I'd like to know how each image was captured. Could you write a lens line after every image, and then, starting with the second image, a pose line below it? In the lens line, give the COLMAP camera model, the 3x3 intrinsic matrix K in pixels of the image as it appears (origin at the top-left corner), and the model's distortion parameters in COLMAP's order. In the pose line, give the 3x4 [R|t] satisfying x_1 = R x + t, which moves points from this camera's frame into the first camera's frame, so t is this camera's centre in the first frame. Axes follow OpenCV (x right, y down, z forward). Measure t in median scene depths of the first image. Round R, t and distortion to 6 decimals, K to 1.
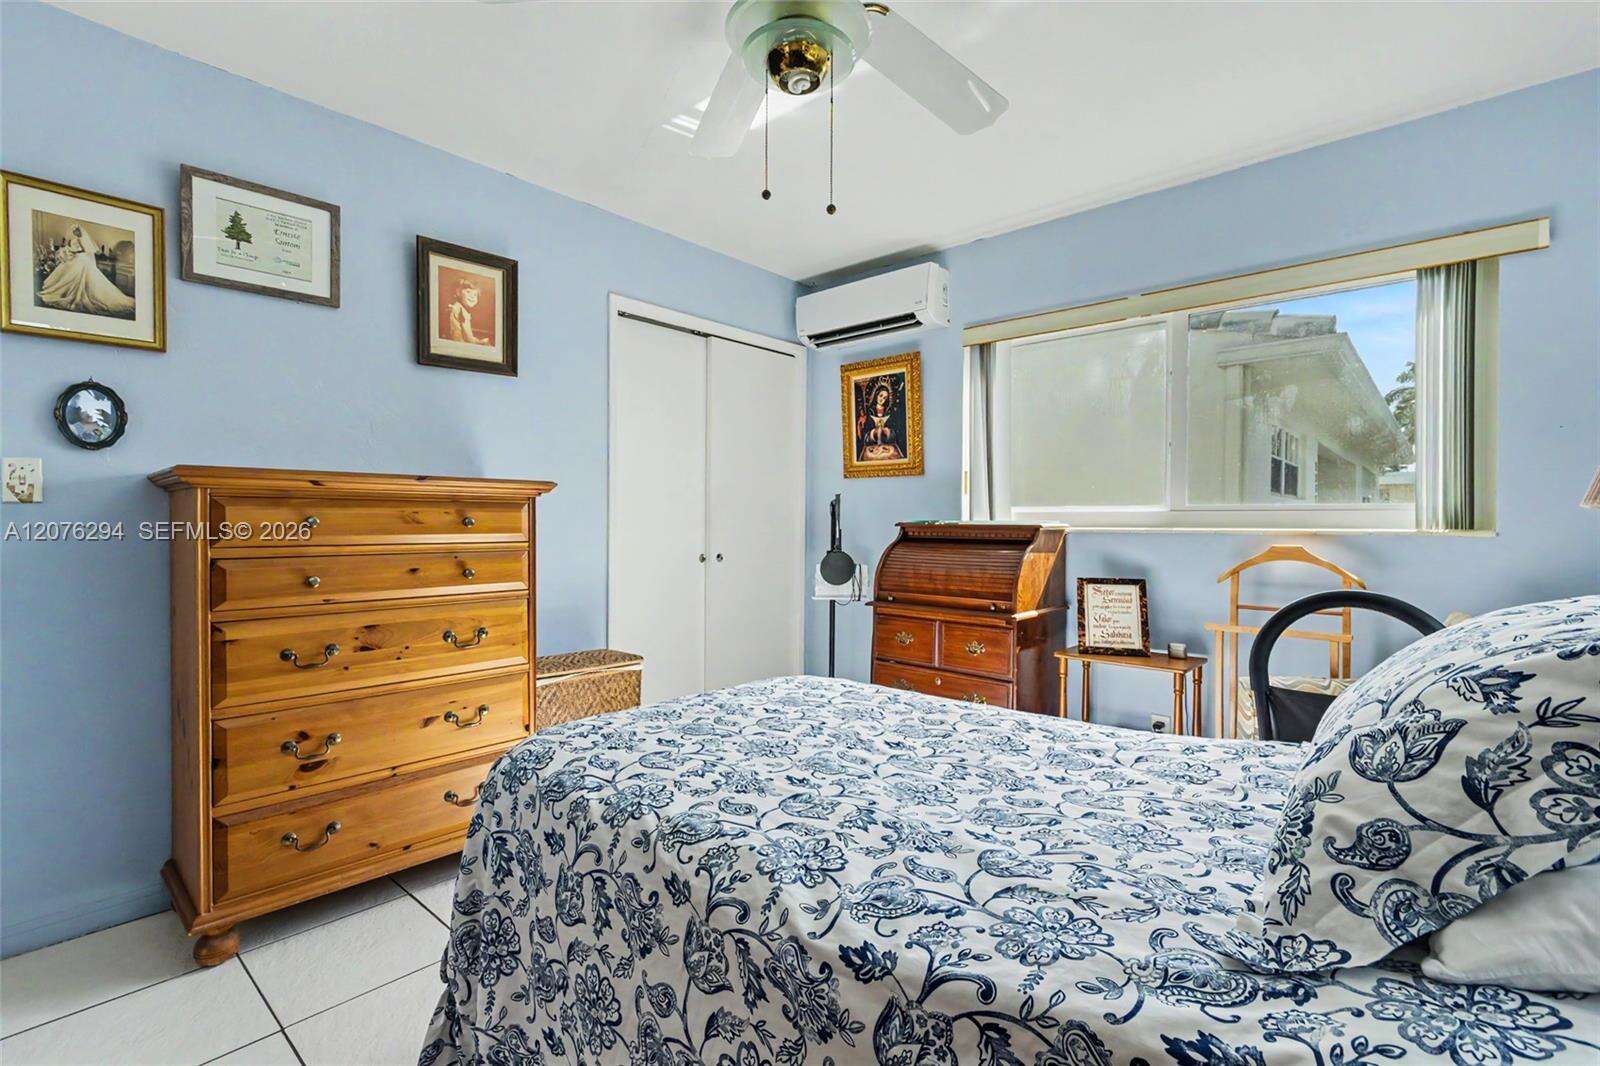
lens RADIAL K [[735.7, 0, 805.9], [0, 735.7, 526.9], [0, 0, 1]] dist [-0.000175, 0.001634]
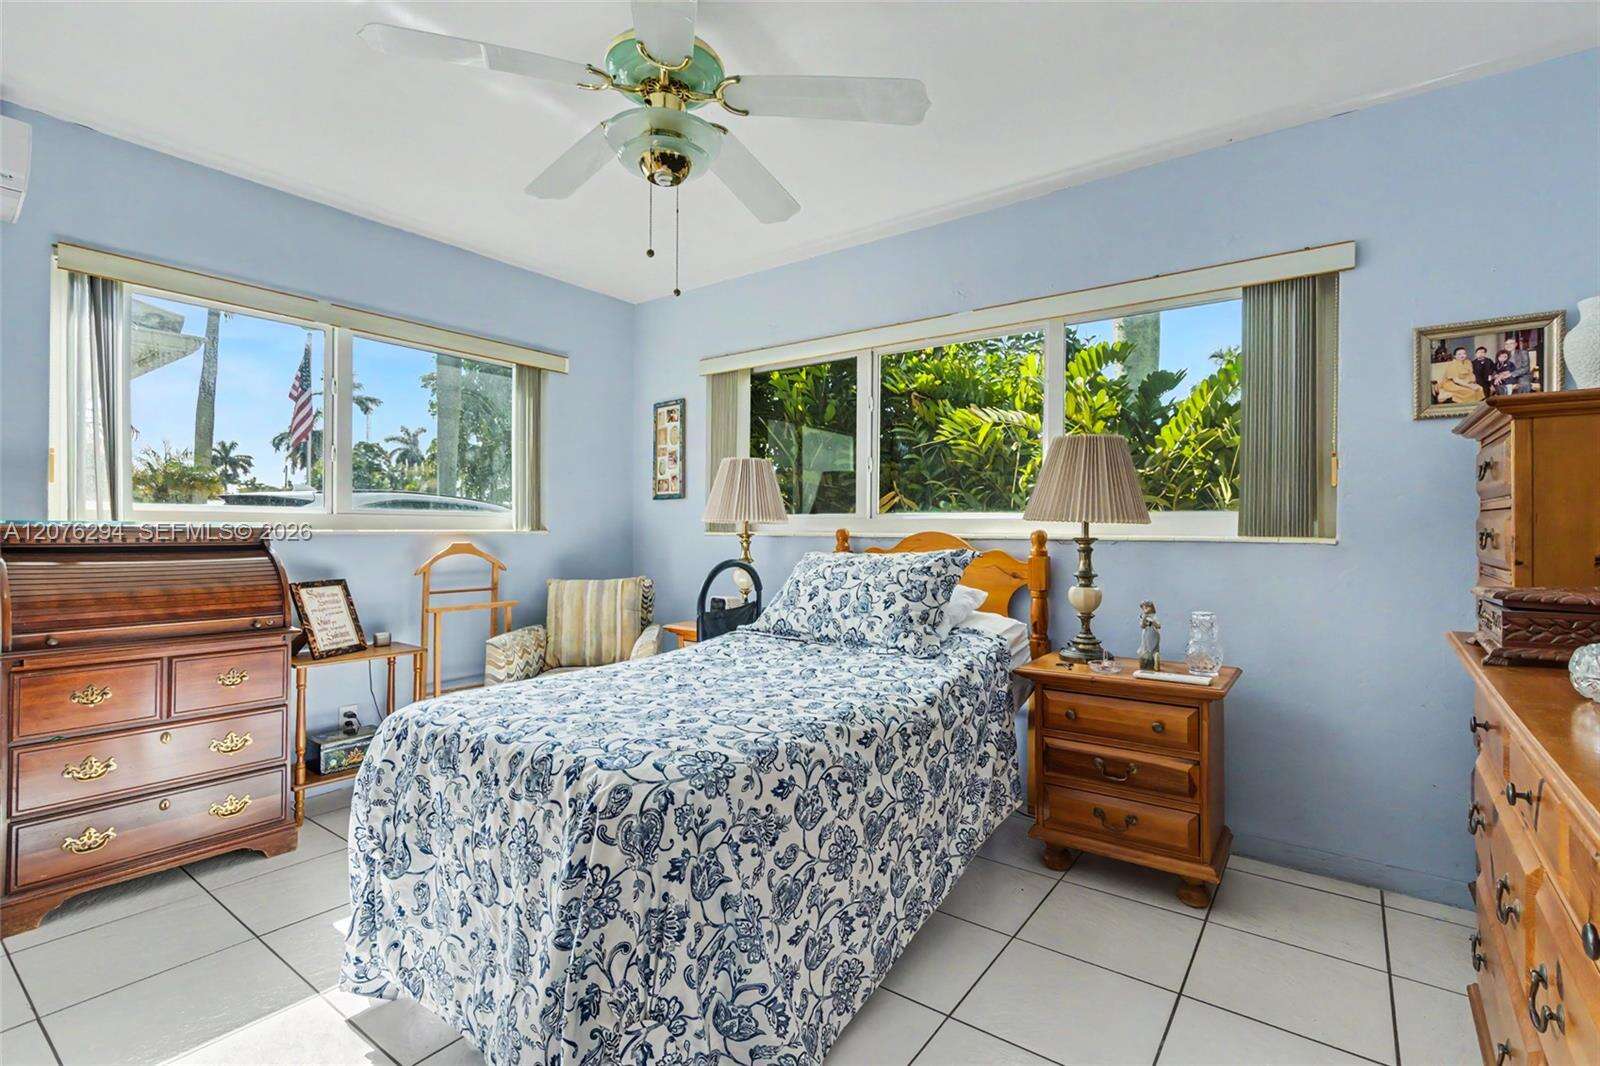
lens RADIAL K [[735.7, 0, 806.0], [0, 735.7, 529.4], [0, 0, 1]] dist [-0.000175, 0.001634]
pose [[-0.095484, -0.006033, 0.995413, -0.808072], [-0.001293, 0.999982, 0.005937, -0.008119], [-0.995430, -0.000720, -0.095490, 0.555294]]
